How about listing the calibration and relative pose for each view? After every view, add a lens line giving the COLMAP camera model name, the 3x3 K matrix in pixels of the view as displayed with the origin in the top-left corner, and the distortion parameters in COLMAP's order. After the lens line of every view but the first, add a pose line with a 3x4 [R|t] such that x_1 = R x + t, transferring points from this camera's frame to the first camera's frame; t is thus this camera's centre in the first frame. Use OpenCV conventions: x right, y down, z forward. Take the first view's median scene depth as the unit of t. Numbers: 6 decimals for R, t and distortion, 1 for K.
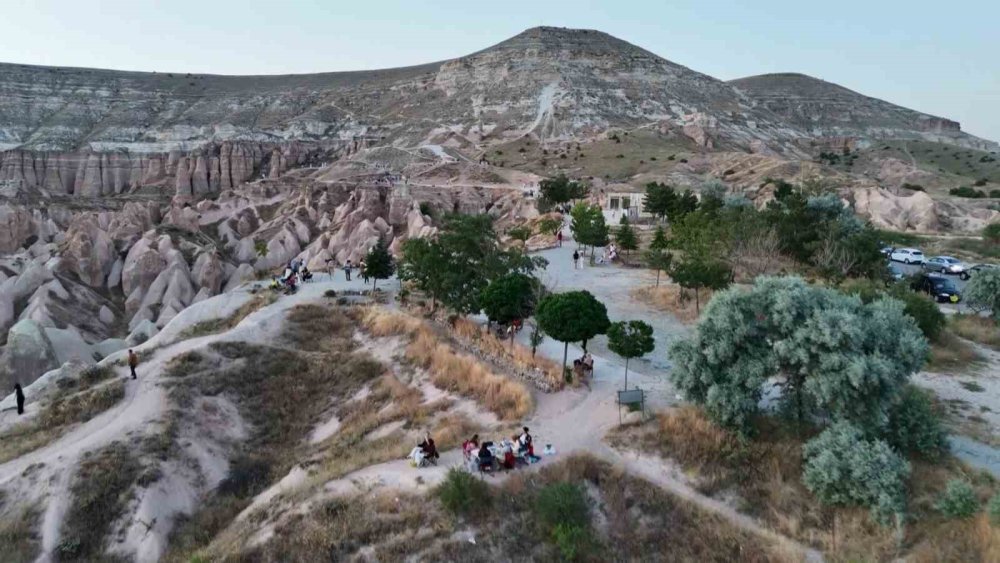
lens RADIAL K [[758.5, 0, 500.0], [0, 758.5, 281.5], [0, 0, 1]] dist [0.131145, -0.179627]
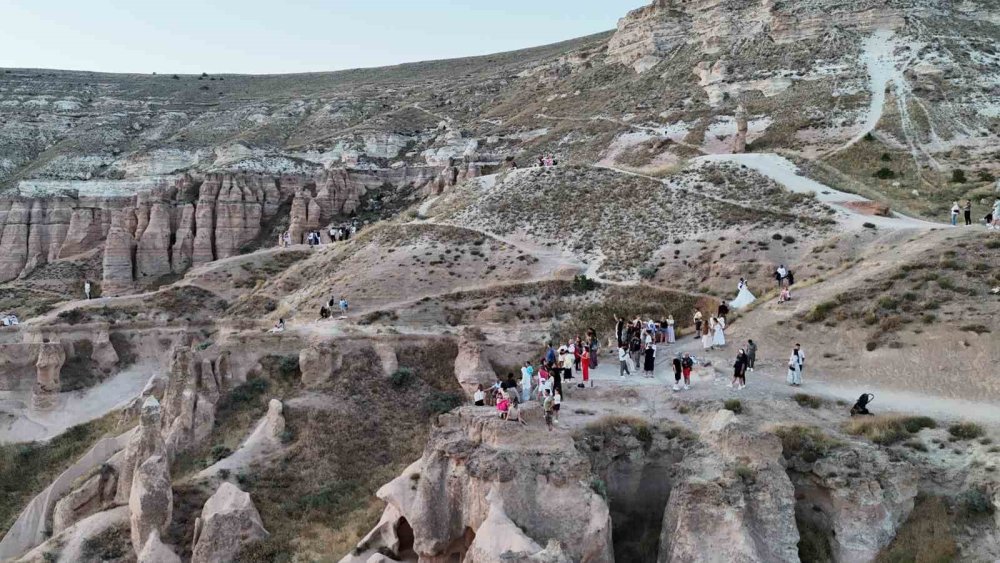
lens RADIAL K [[758.5, 0, 500.0], [0, 758.5, 281.5], [0, 0, 1]] dist [0.131145, -0.179627]
pose [[0.991368, -0.000603, -0.131110, -0.091759], [-0.005448, 0.998936, -0.045787, -0.084227], [0.130999, 0.046106, 0.990310, 0.501359]]
